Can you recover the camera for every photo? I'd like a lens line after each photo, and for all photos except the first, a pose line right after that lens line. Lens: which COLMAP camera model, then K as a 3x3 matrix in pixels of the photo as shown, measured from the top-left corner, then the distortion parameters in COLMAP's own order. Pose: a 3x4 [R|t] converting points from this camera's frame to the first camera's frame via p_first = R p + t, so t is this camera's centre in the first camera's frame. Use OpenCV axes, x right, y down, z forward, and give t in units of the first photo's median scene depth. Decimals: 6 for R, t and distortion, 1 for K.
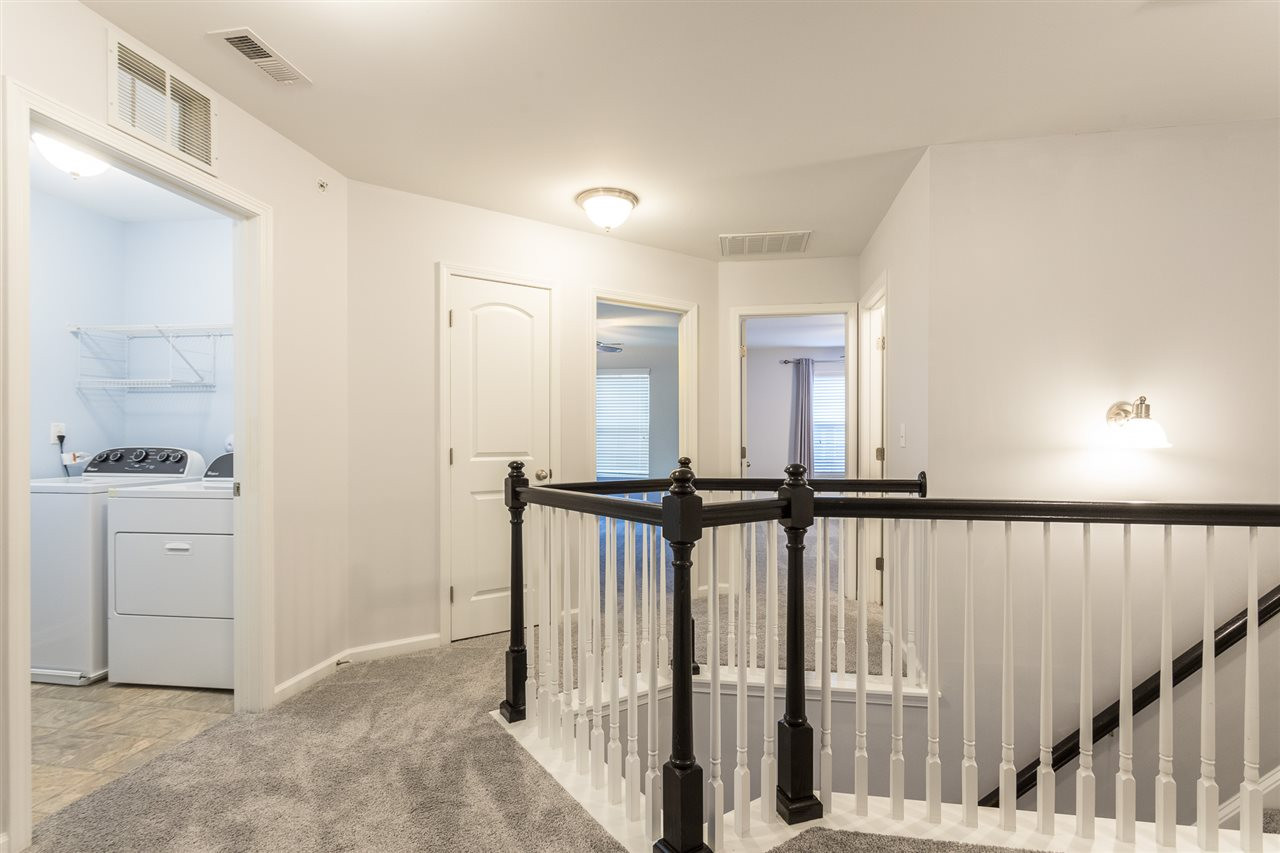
lens RADIAL K [[610.2, 0, 640.9], [0, 610.2, 439.9], [0, 0, 1]] dist [0.000096, 0.000244]
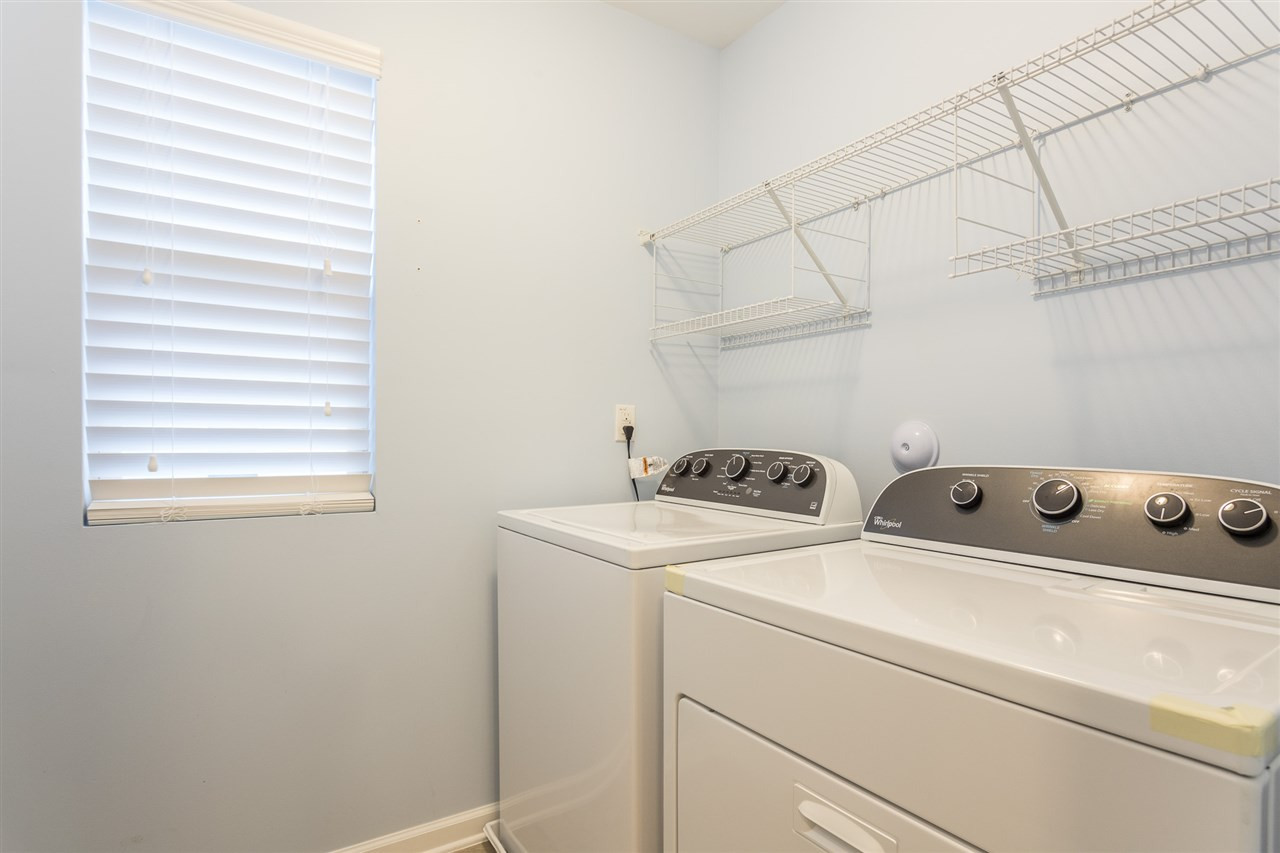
lens RADIAL K [[610.2, 0, 640.9], [0, 610.2, 439.9], [0, 0, 1]] dist [0.000096, 0.000244]
pose [[0.658274, 0.004337, -0.752766, -0.507876], [-0.002224, 0.999990, 0.003816, 0.002948], [0.752775, -0.000838, 0.658277, 0.625609]]
